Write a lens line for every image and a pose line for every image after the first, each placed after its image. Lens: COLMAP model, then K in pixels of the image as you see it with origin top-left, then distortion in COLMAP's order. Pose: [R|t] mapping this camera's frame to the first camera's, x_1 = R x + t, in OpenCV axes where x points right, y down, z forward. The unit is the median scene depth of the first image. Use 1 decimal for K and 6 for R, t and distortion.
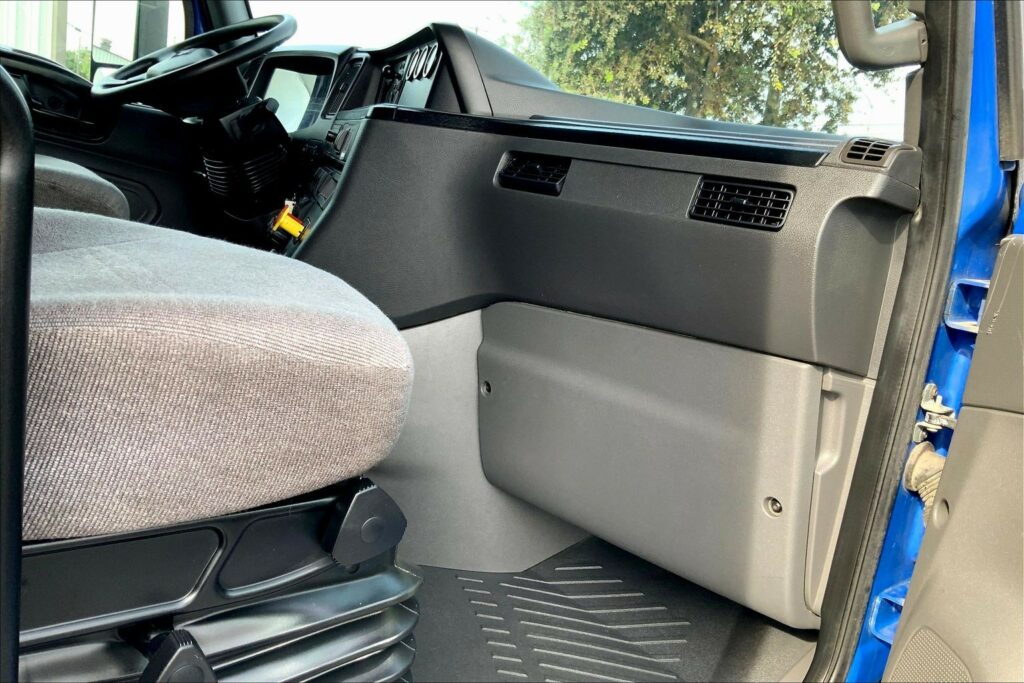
lens RADIAL K [[845.7, 0, 513.7], [0, 845.7, 335.0], [0, 0, 1]] dist [0.124593, -0.265087]
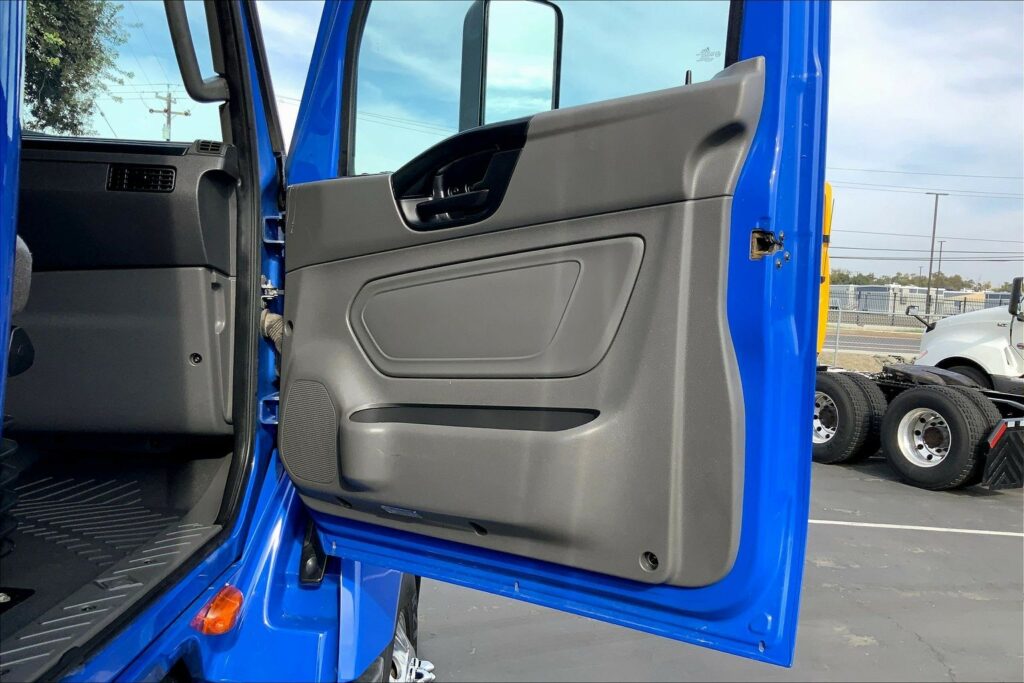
lens RADIAL K [[845.7, 0, 513.7], [0, 845.7, 335.0], [0, 0, 1]] dist [0.124593, -0.265087]
pose [[0.645991, -0.158006, 0.746813, -0.565865], [0.202828, 0.978704, 0.031622, 0.239704], [-0.735905, 0.131047, 0.664281, -0.605862]]
